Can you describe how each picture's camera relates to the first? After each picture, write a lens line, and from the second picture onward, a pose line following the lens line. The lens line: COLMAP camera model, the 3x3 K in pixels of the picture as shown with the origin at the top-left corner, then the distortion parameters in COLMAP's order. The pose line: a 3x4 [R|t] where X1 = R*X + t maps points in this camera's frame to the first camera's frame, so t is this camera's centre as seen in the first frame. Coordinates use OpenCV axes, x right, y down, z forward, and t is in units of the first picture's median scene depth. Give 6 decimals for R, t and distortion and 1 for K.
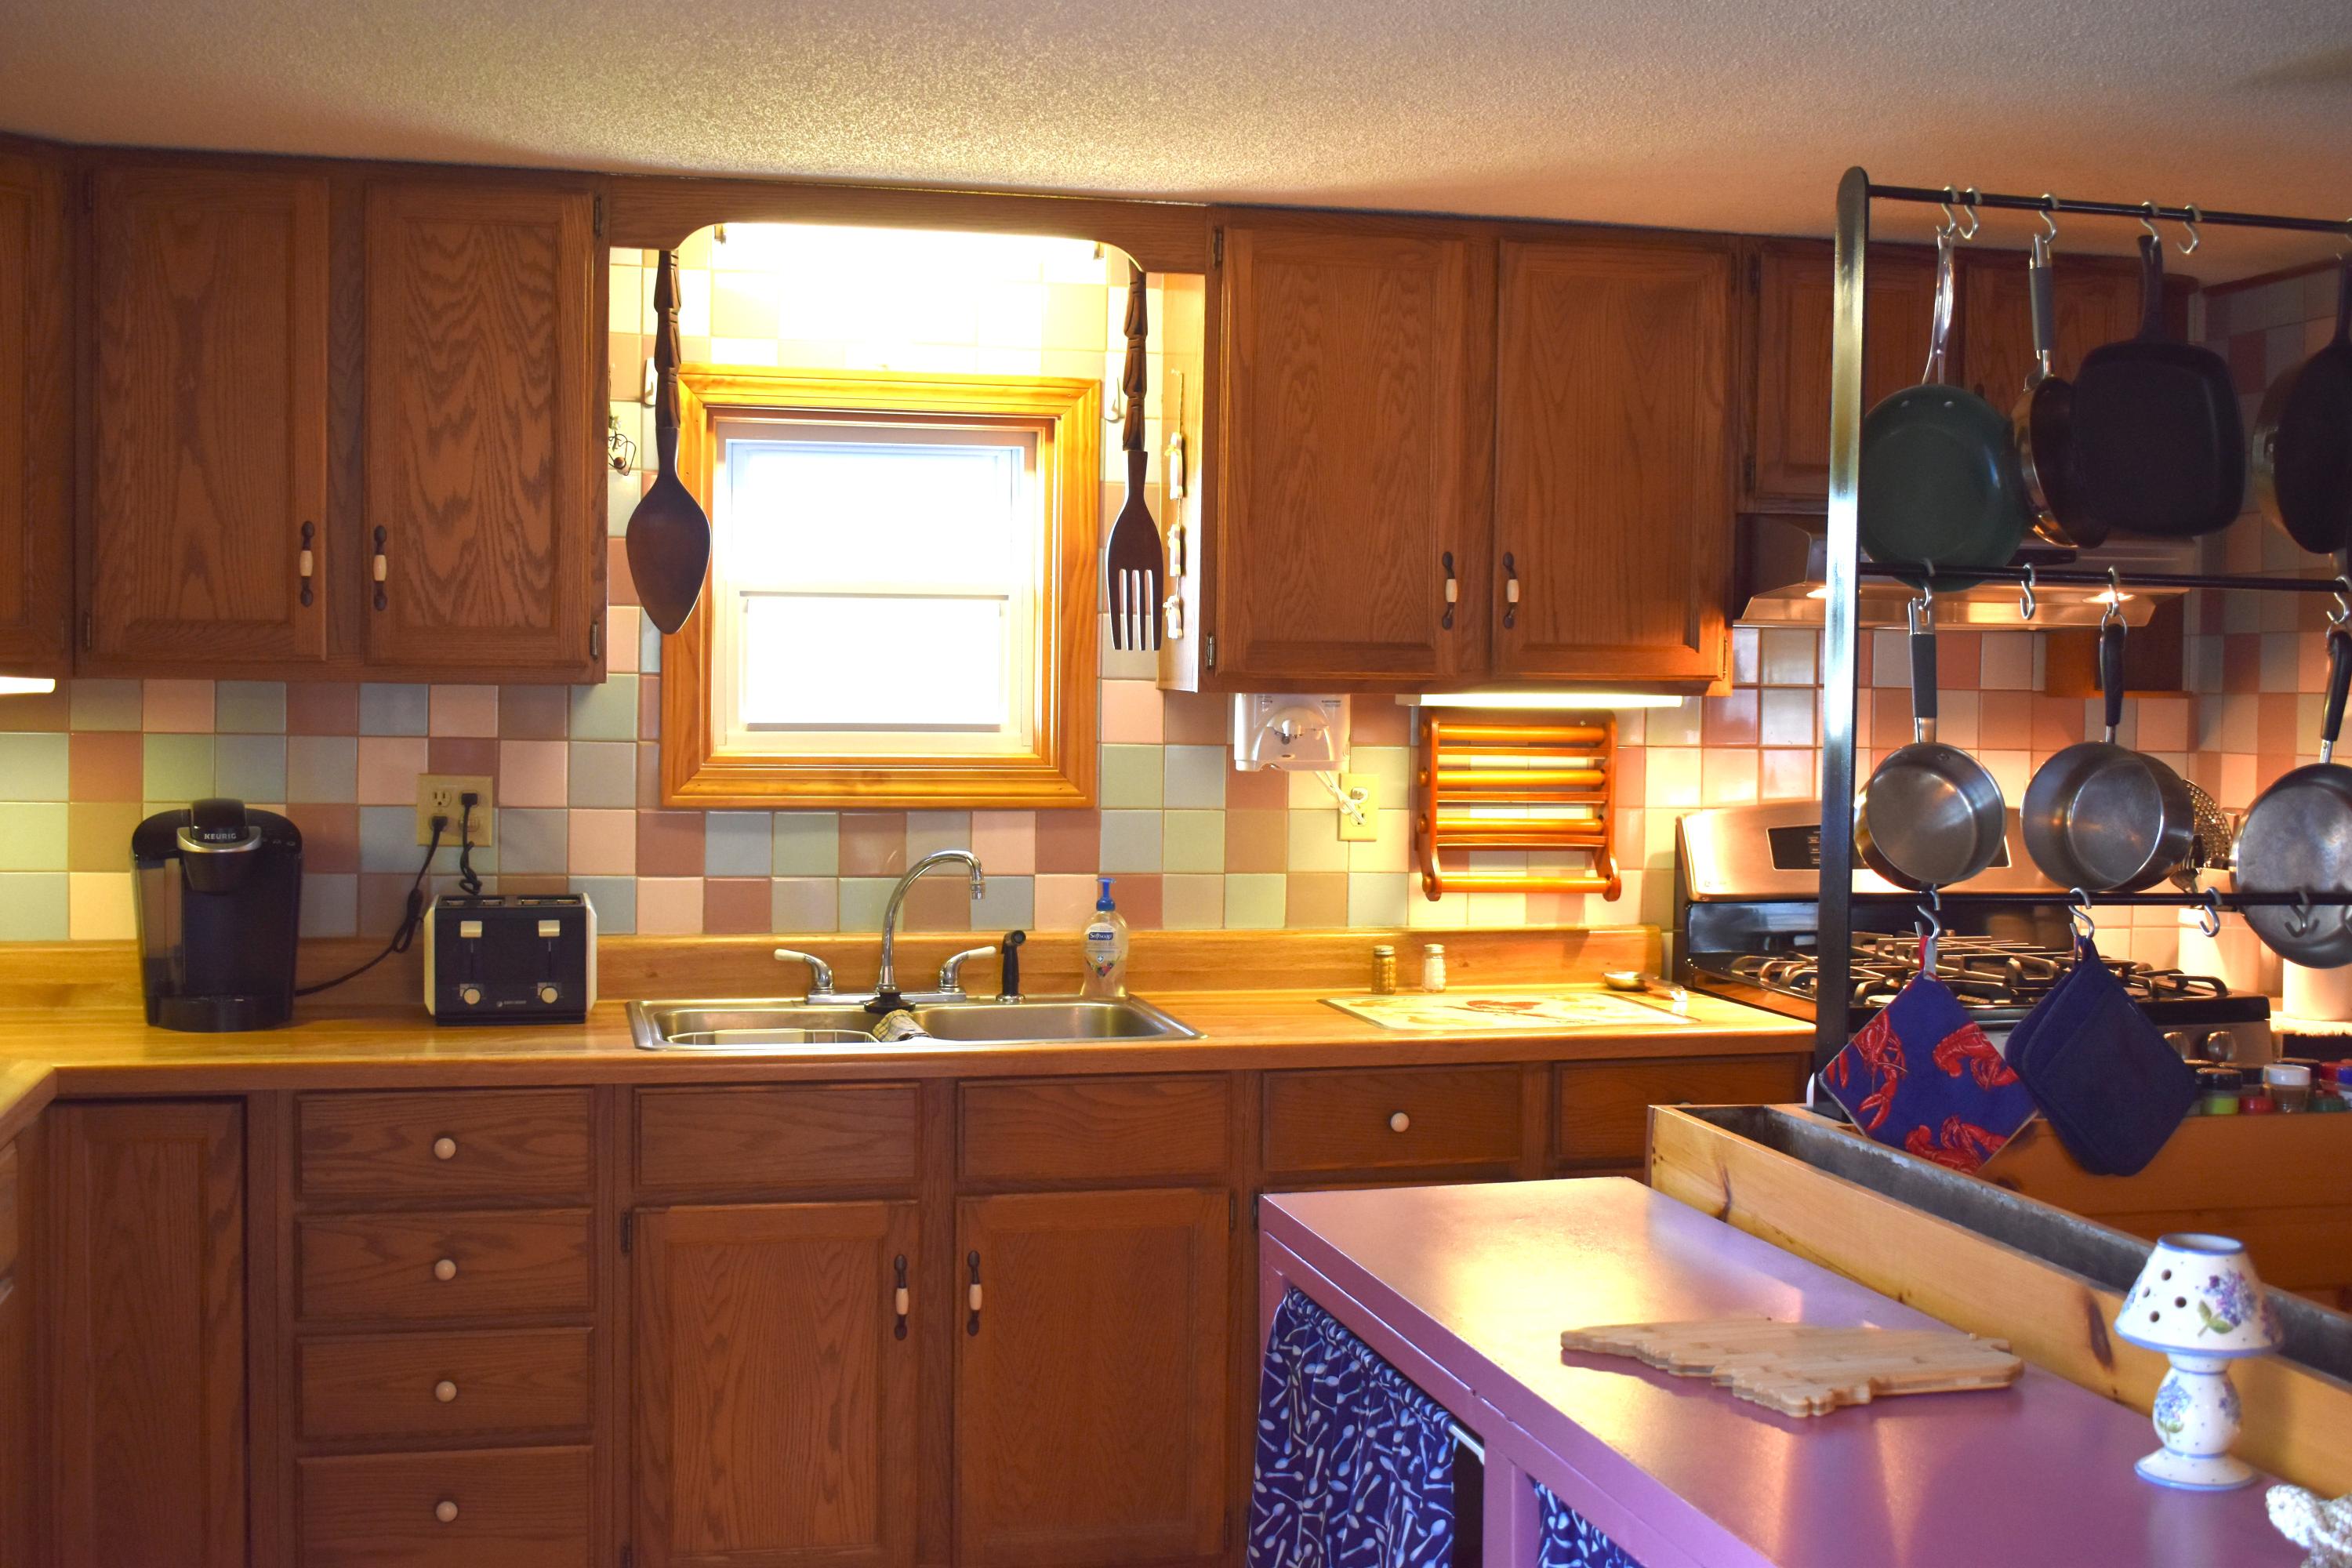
lens RADIAL K [[2701.9, 0, 1172.4], [0, 2701.9, 771.3], [0, 0, 1]] dist [-0.054668, 0.000000]
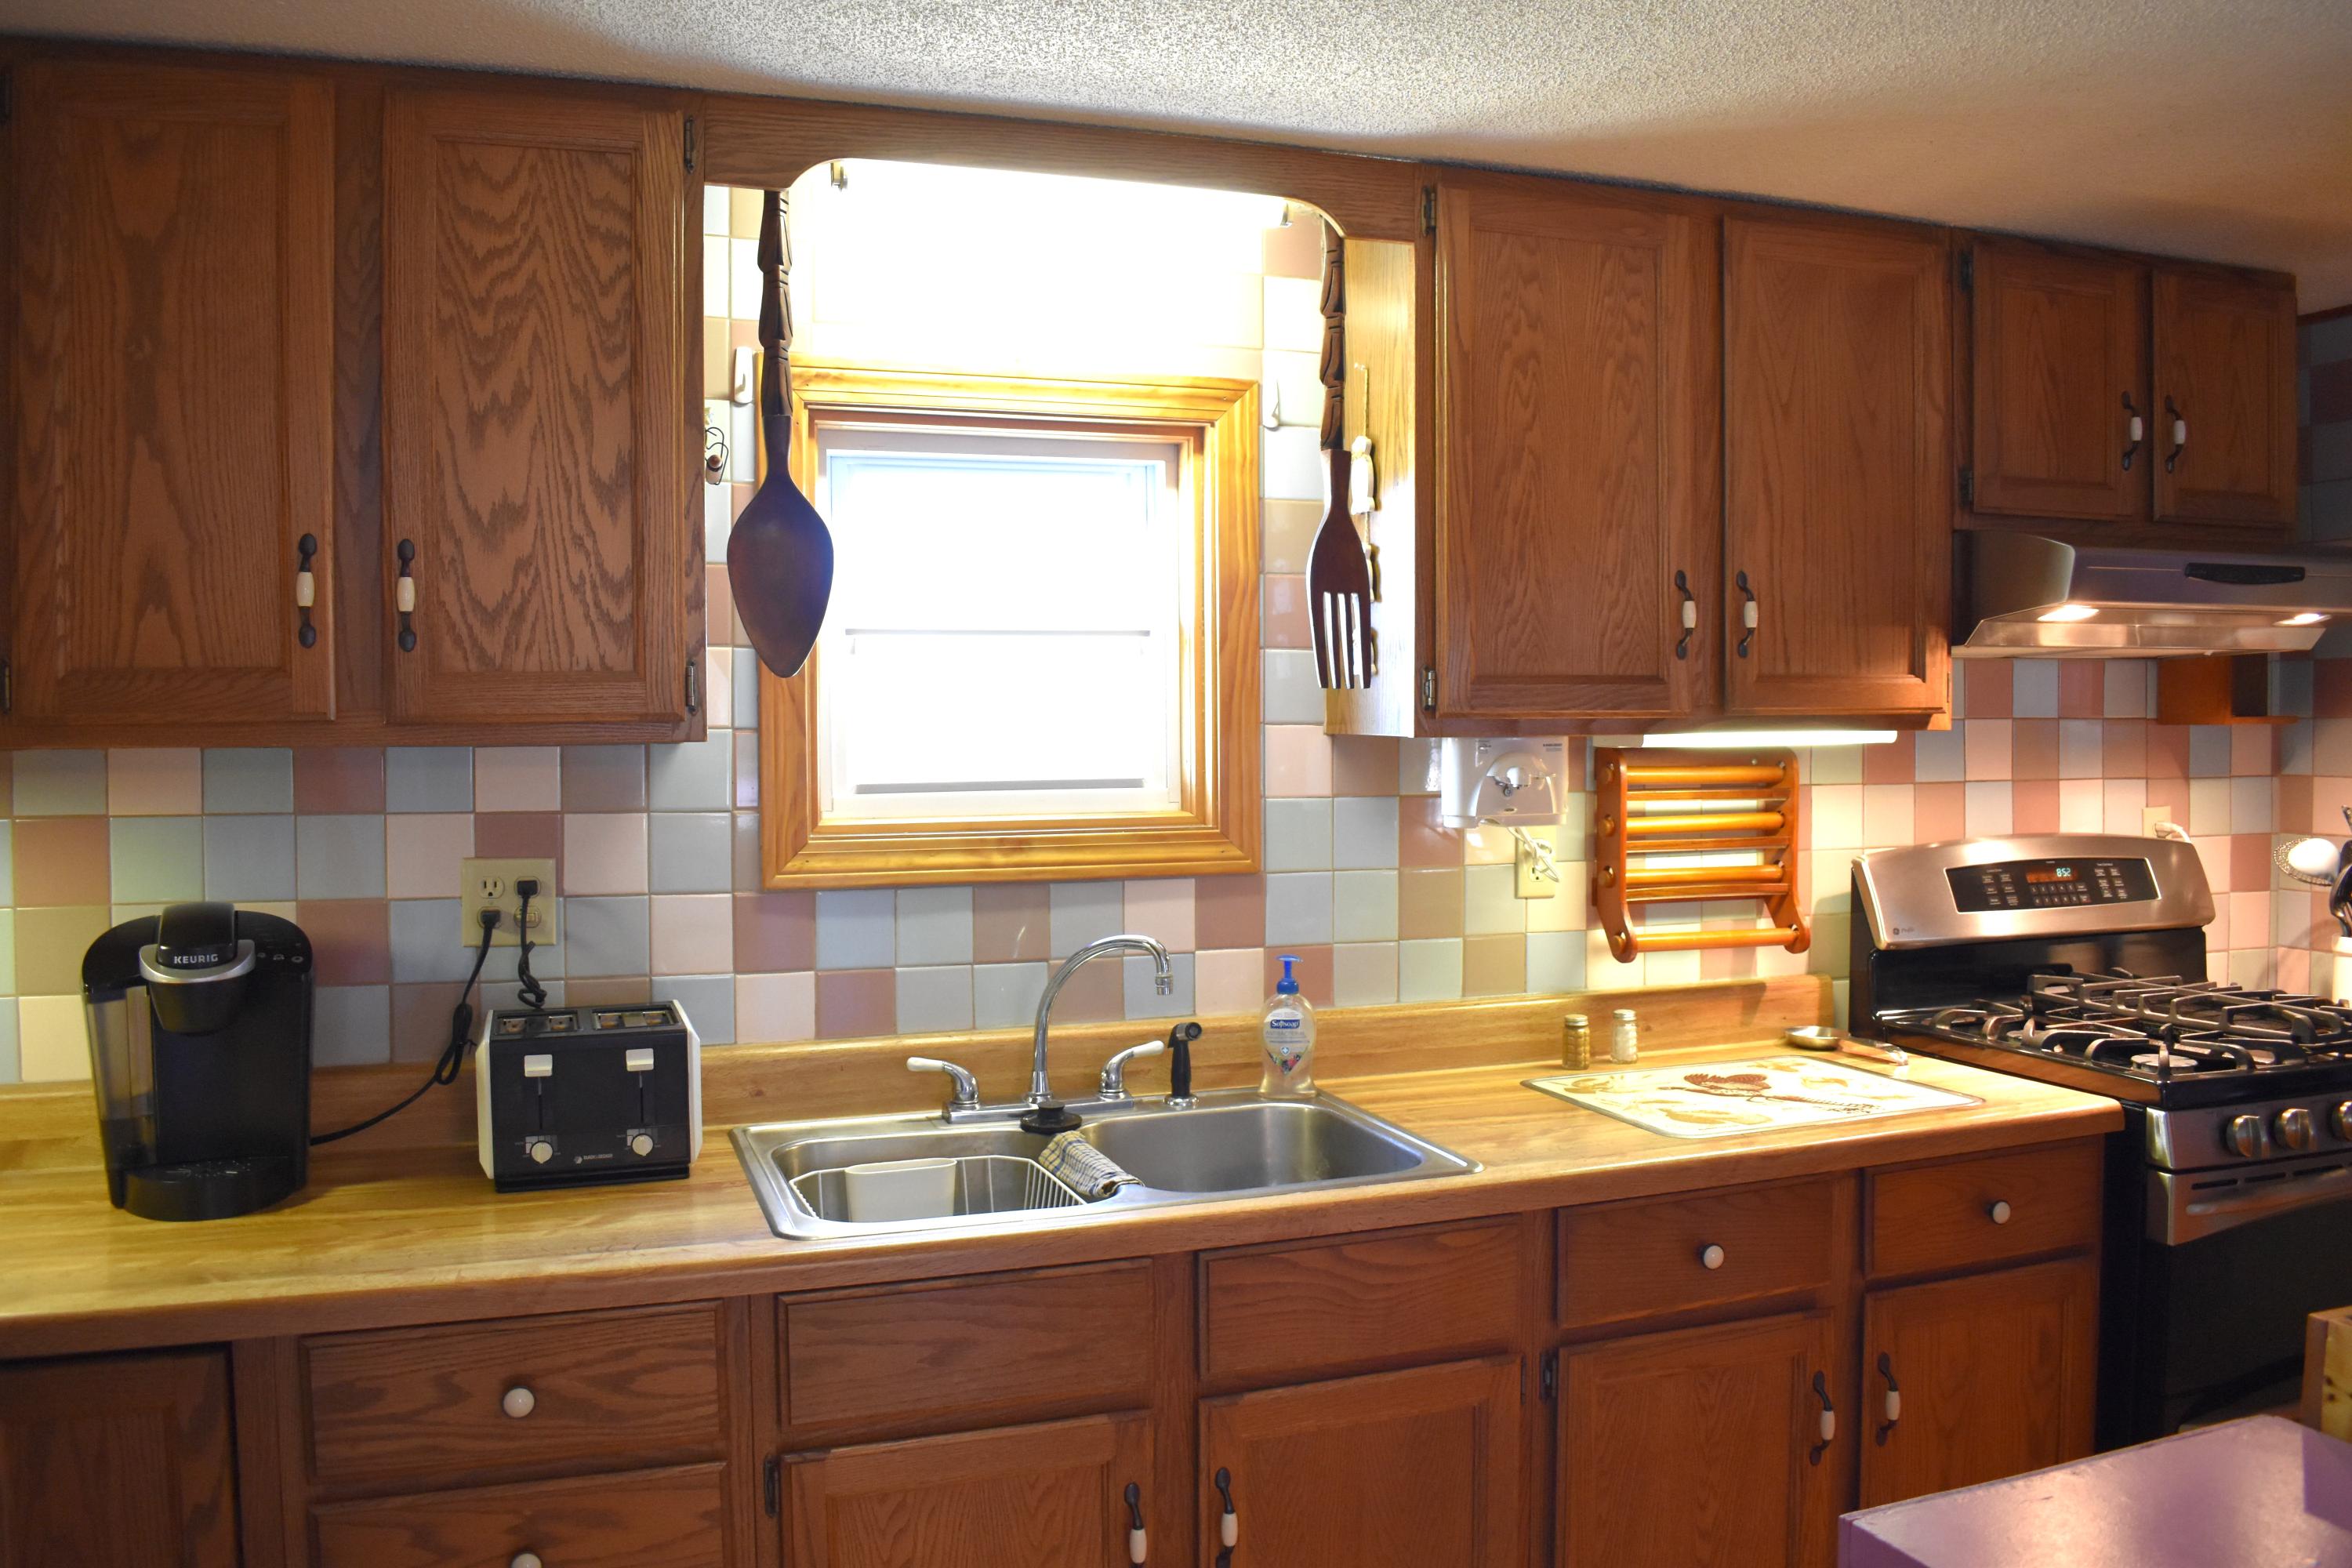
lens RADIAL K [[1824.3, 0, 1170.7], [0, 1824.3, 769.7], [0, 0, 1]] dist [-0.091716, 0.006564]
pose [[0.994416, -0.022415, 0.103127, -0.129096], [0.023403, 0.999691, -0.008378, -0.016803], [-0.102907, 0.010745, 0.994633, 0.459108]]
